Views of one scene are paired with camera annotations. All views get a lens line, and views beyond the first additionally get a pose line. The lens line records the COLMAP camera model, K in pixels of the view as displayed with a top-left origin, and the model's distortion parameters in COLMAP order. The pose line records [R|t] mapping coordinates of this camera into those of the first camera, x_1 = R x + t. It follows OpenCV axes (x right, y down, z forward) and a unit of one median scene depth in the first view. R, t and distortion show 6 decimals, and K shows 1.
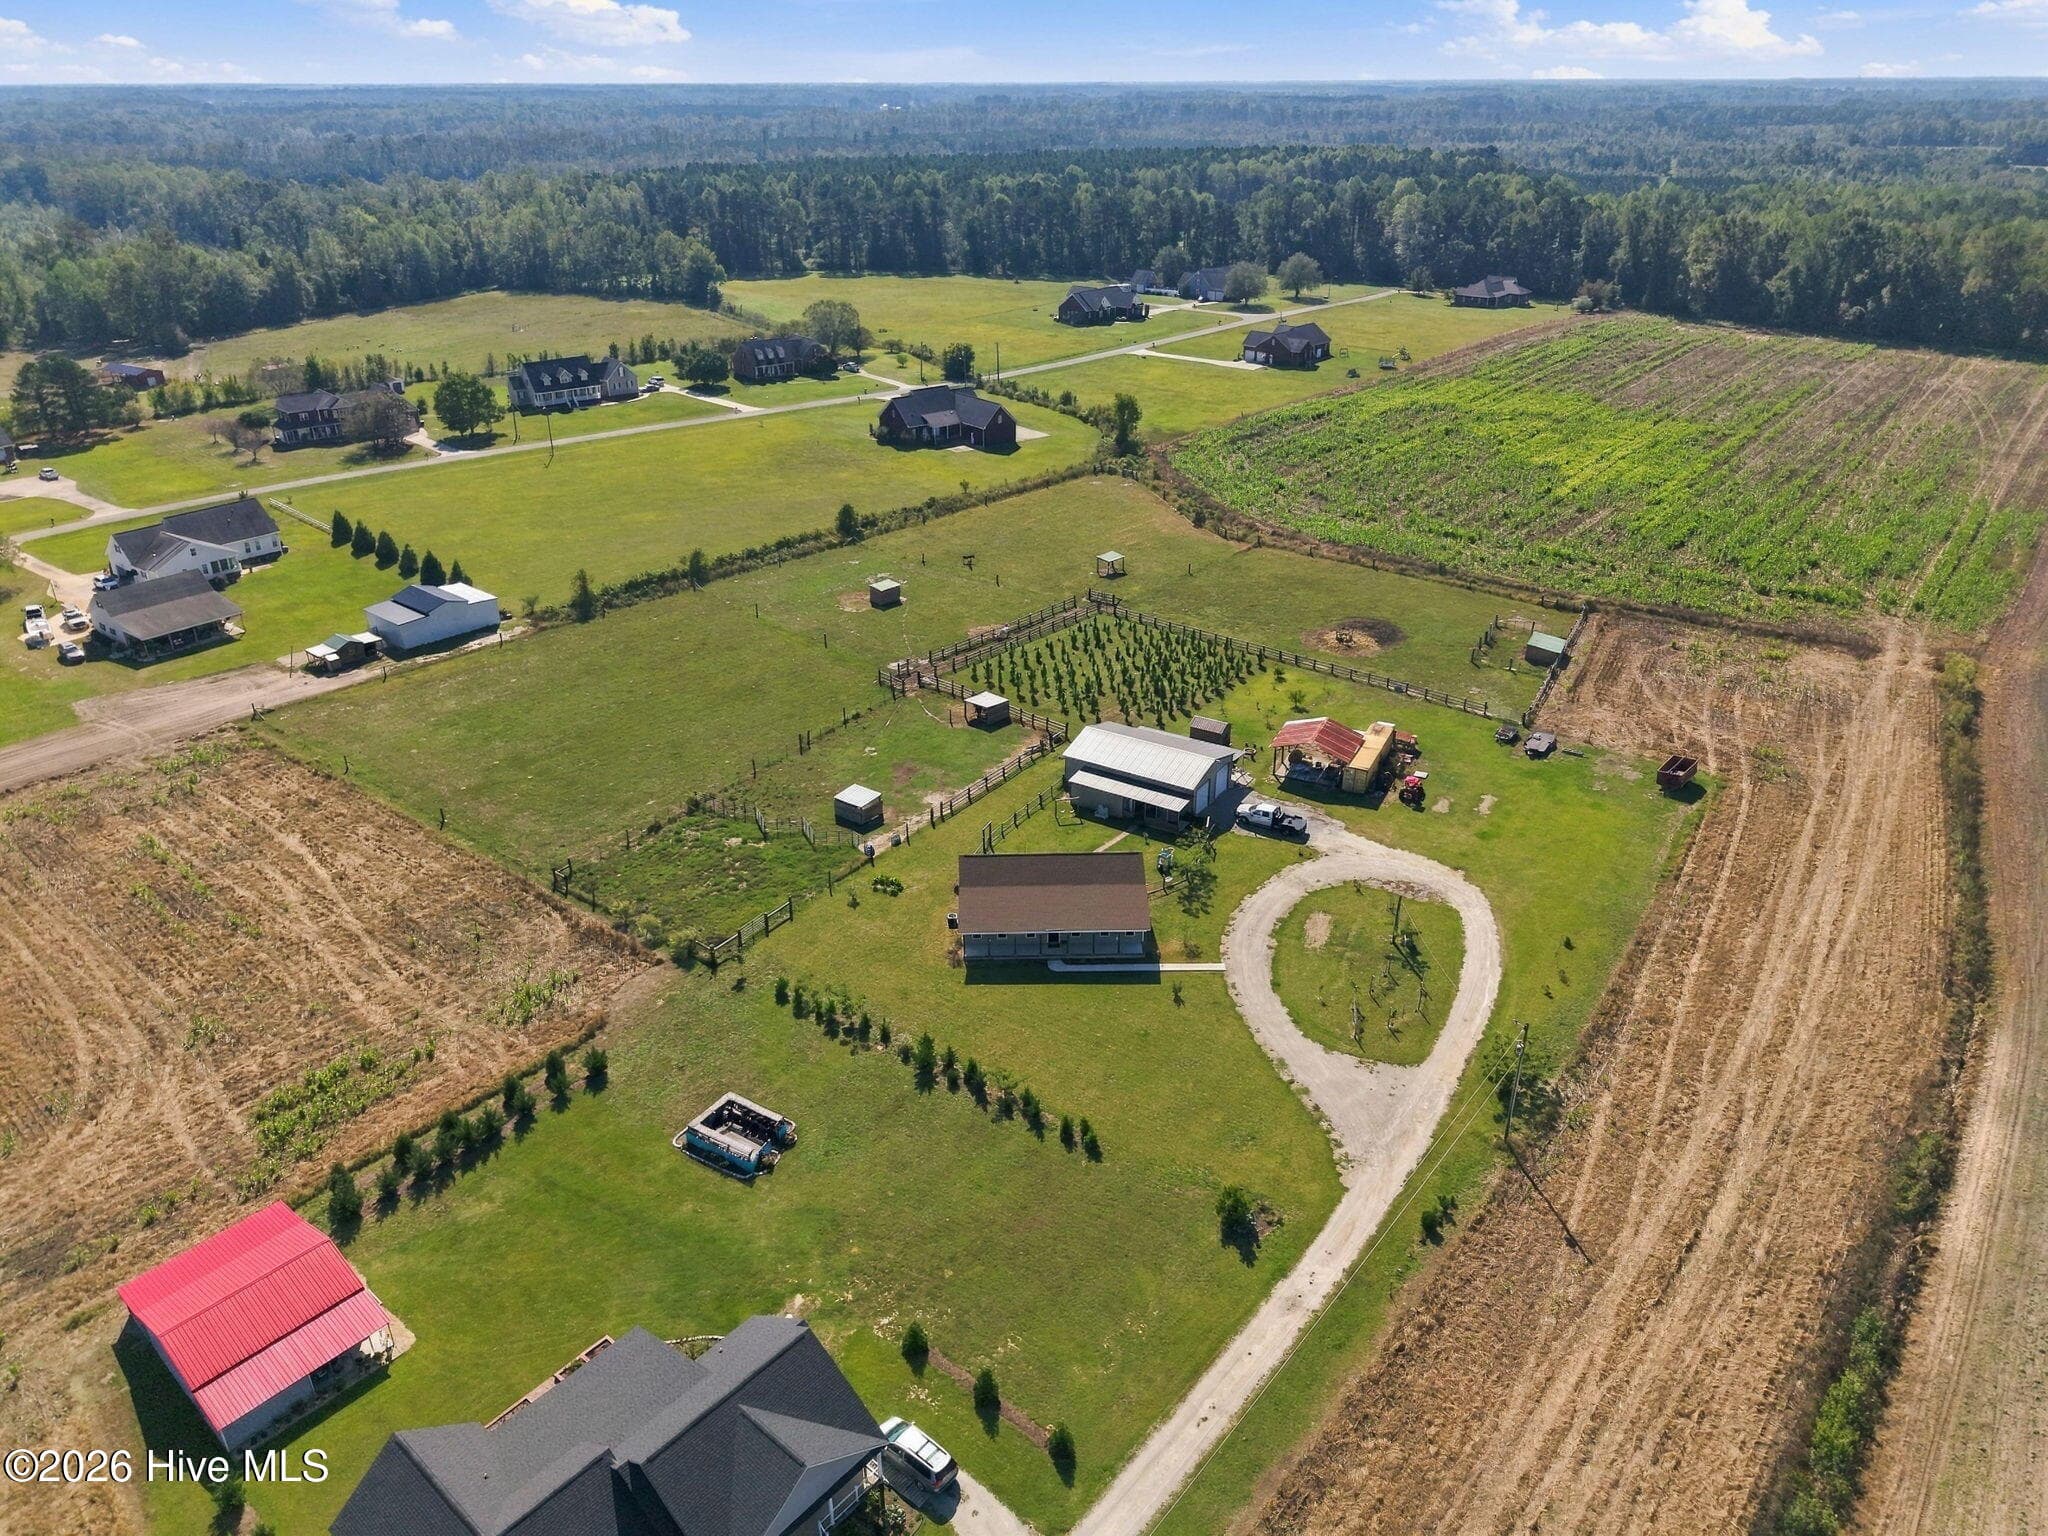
lens RADIAL K [[1382.3, 0, 1024.0], [0, 1382.3, 768.0], [0, 0, 1]] dist [0.004112, -0.001034]
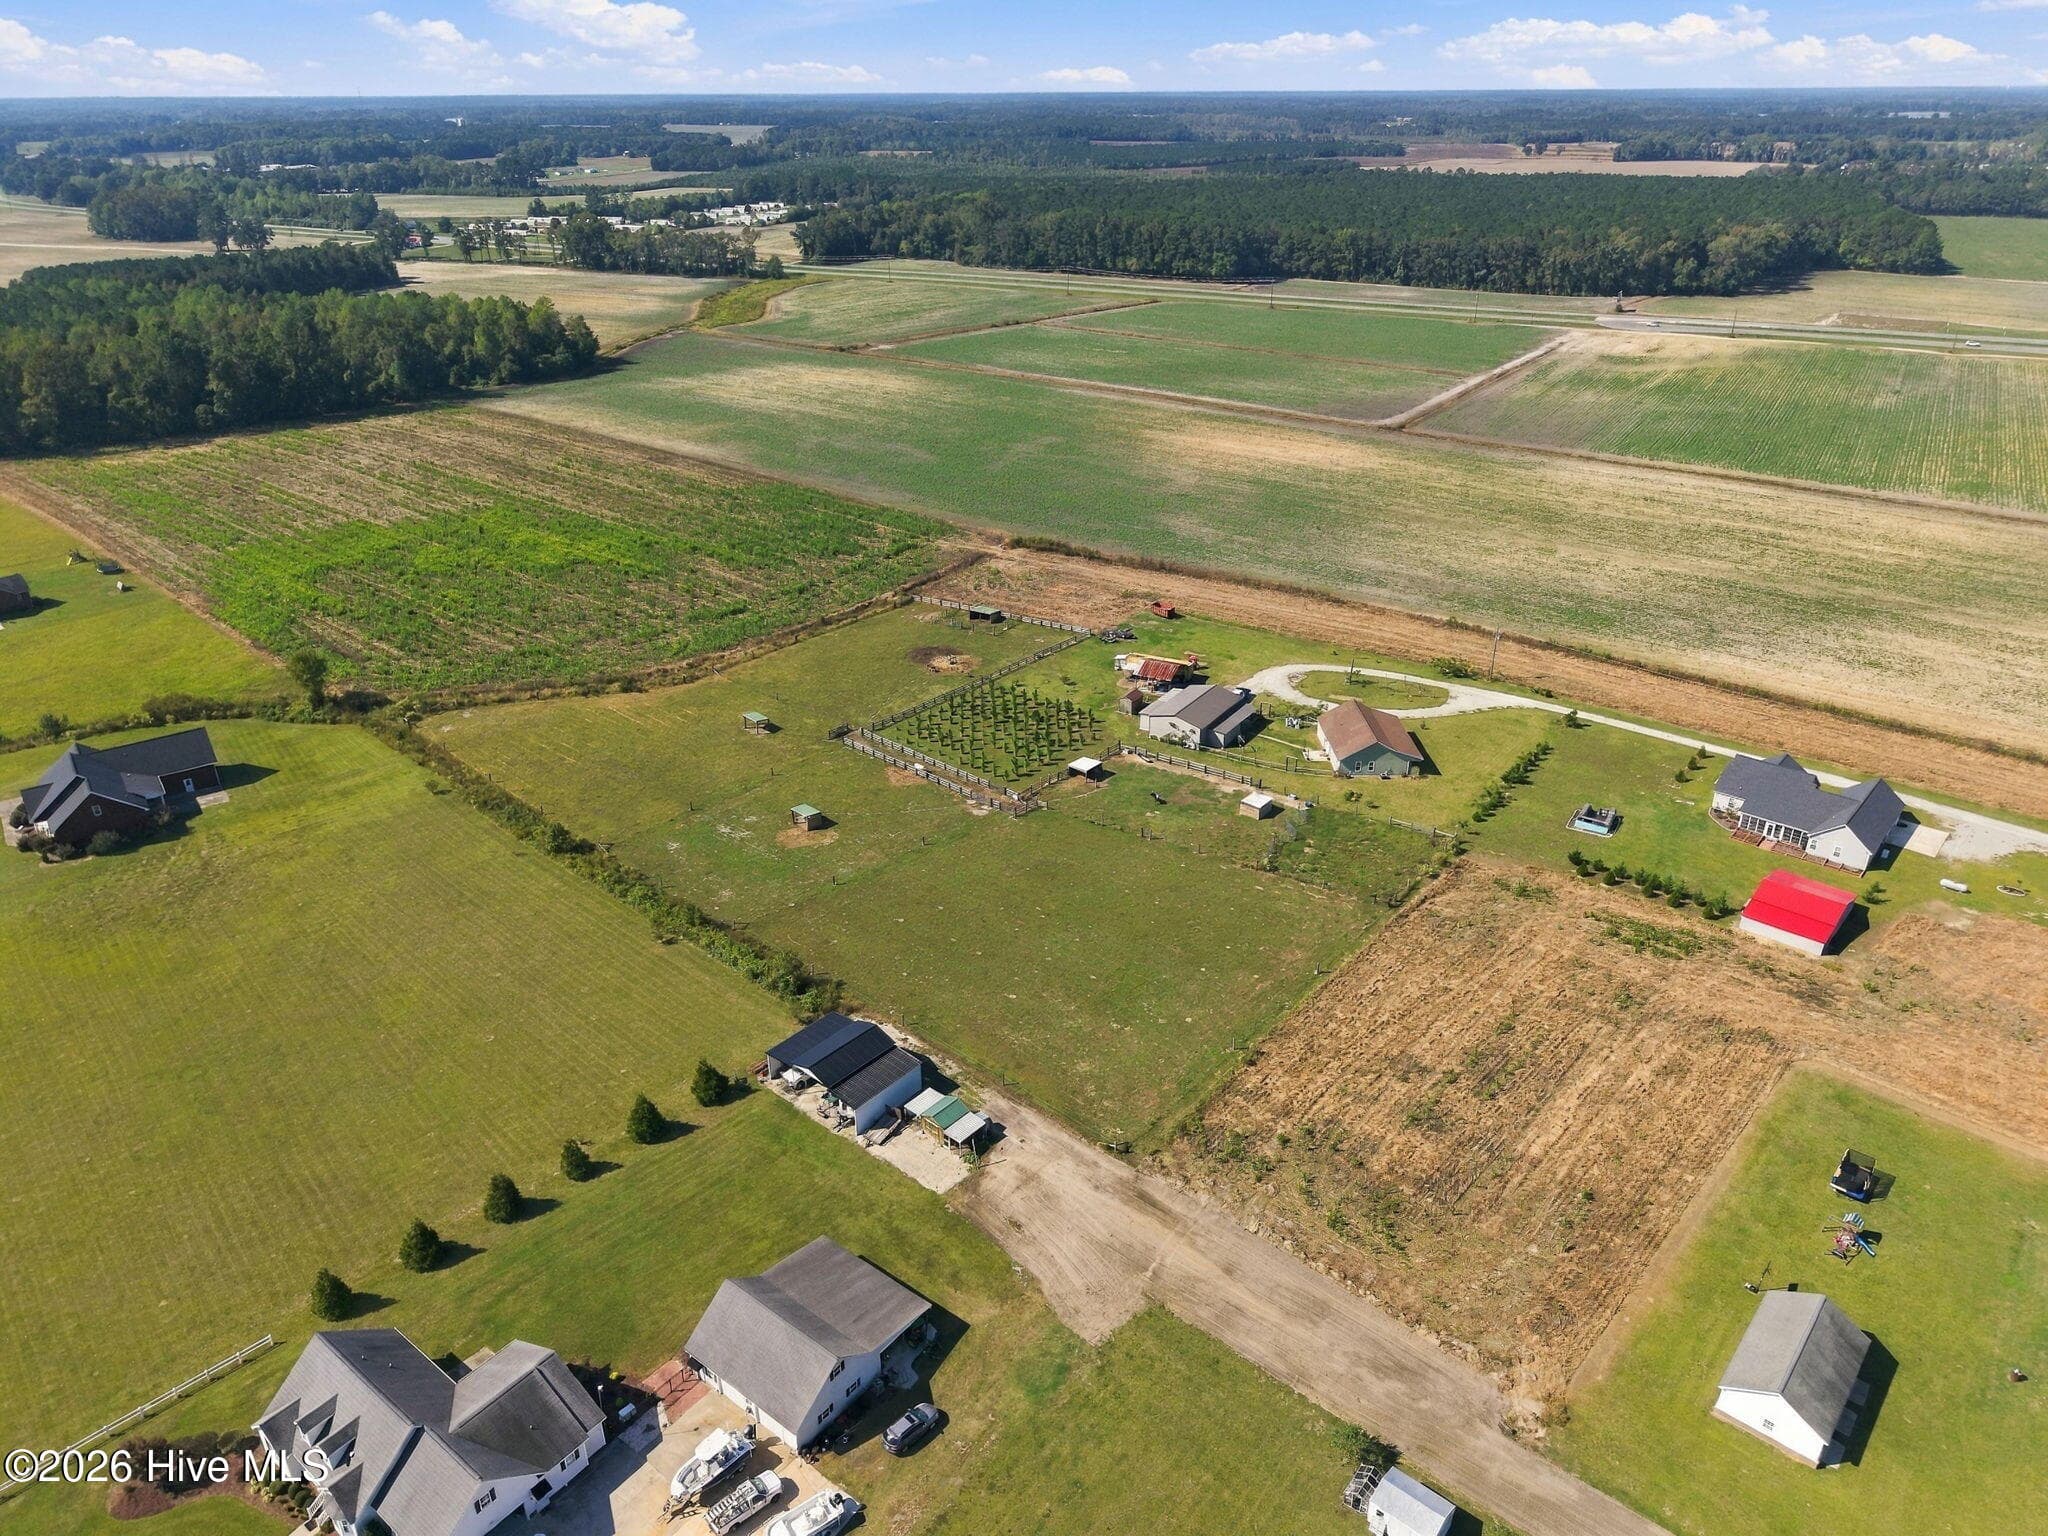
lens RADIAL K [[1327.0, 0, 1024.0], [0, 1327.0, 768.0], [0, 0, 1]] dist [0.024749, -0.000638]
pose [[0.026913, -0.450535, 0.892353, -0.694439], [0.449156, 0.802942, 0.391847, -0.340353], [-0.893048, 0.390260, 0.223970, 0.448476]]
